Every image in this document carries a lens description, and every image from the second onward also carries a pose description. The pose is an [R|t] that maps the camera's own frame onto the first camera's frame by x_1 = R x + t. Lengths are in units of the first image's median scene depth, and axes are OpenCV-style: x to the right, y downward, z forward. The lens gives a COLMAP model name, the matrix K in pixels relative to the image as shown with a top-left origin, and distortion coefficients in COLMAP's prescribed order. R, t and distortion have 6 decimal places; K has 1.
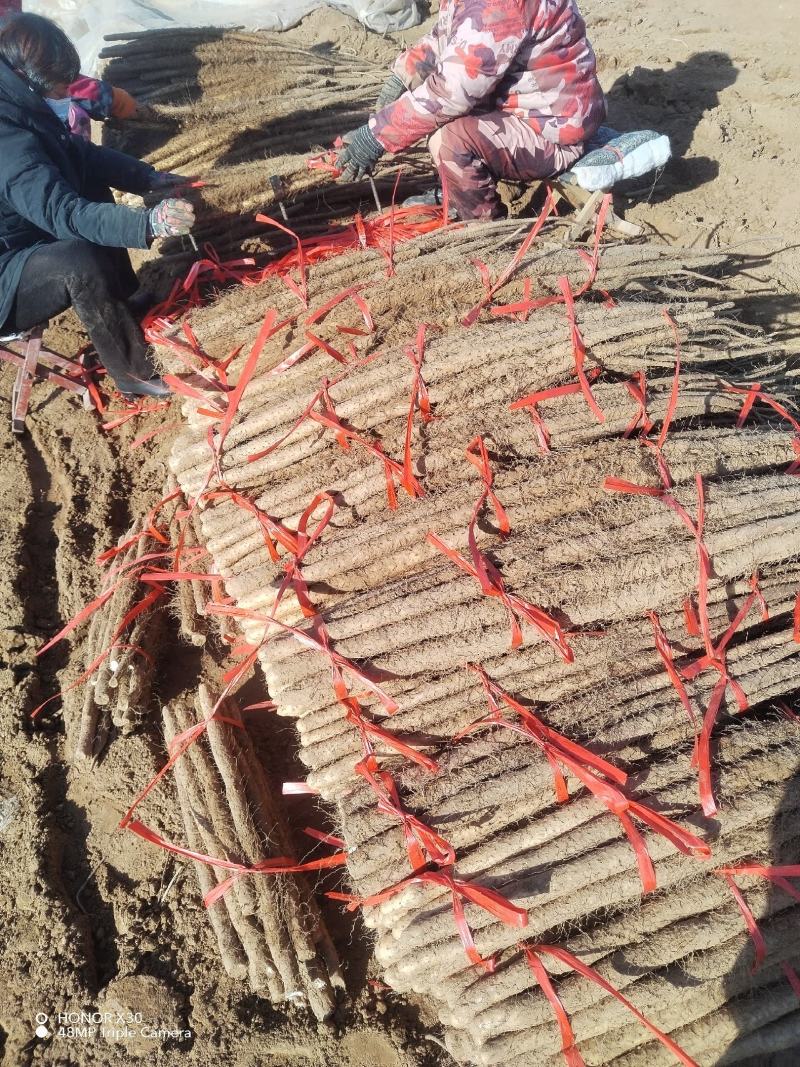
lens RADIAL K [[813.9, 0, 403.0], [0, 813.9, 530.8], [0, 0, 1]] dist [0.040060, -0.039664]
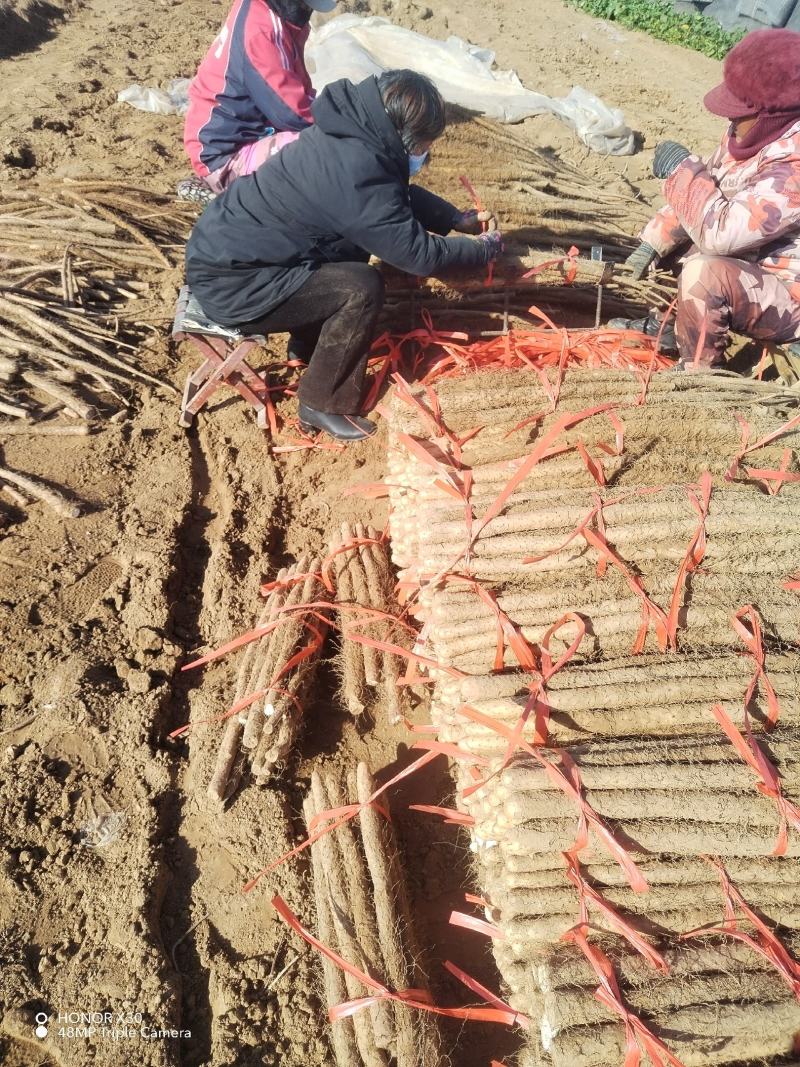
lens RADIAL K [[813.9, 0, 403.0], [0, 813.9, 530.8], [0, 0, 1]] dist [0.040060, -0.039664]
pose [[0.953388, 0.299689, -0.035186, -0.235027], [-0.301595, 0.950115, -0.079518, -0.003106], [0.009601, 0.086423, 0.996212, 0.043717]]
